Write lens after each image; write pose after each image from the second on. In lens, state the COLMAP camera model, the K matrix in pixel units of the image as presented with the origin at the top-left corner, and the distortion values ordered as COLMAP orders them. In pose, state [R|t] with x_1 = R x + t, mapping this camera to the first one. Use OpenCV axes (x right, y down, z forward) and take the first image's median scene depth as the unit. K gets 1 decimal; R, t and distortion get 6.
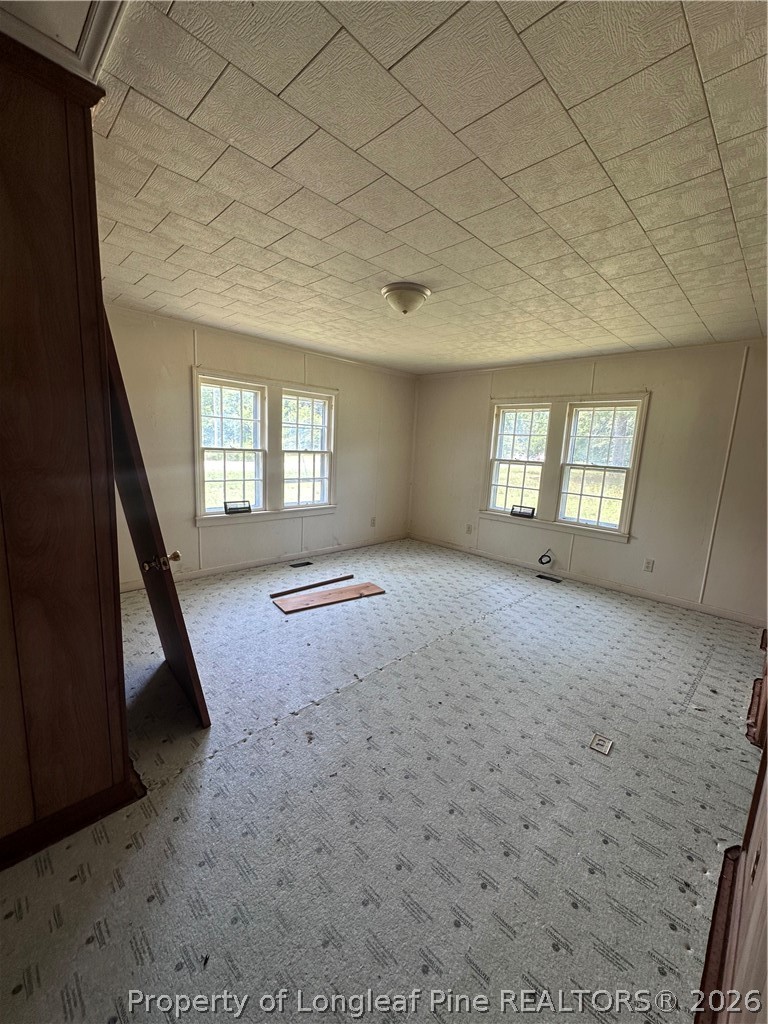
lens RADIAL K [[407.4, 0, 385.0], [0, 407.4, 514.6], [0, 0, 1]] dist [-0.001662, 0.000234]
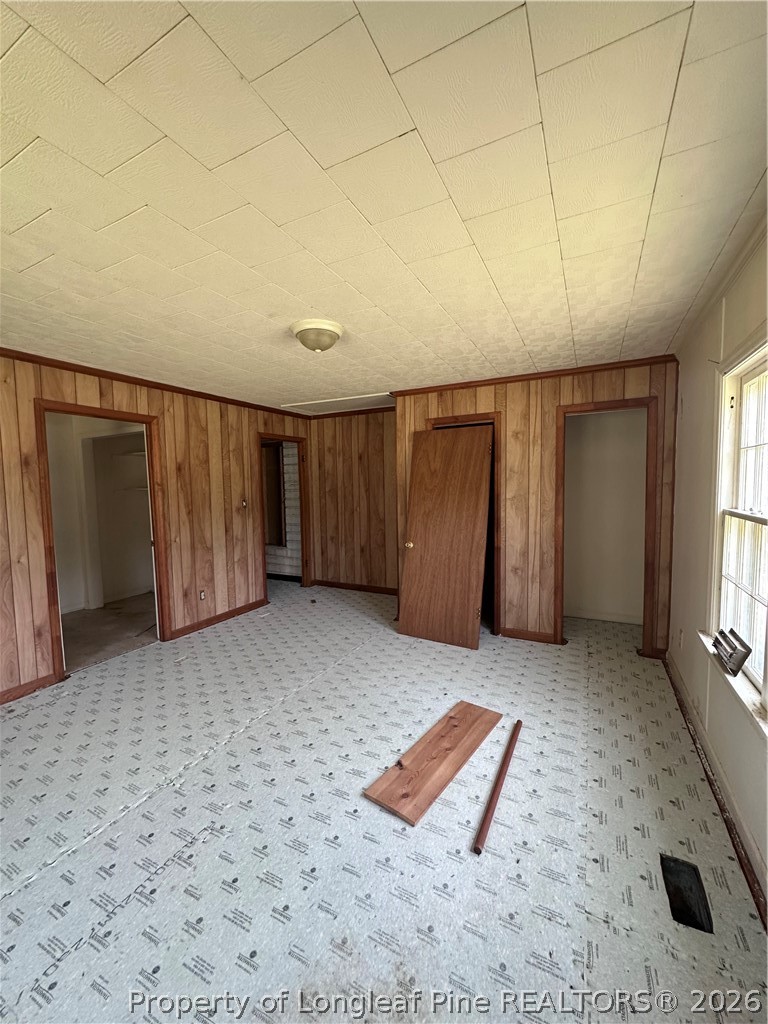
lens RADIAL K [[407.4, 0, 382.7], [0, 407.4, 510.9], [0, 0, 1]] dist [-0.001662, 0.000234]
pose [[-0.952668, -0.010965, -0.303815, 0.135581], [-0.078171, 0.974583, 0.209946, -0.253197], [0.293791, 0.223758, -0.929311, 1.431187]]
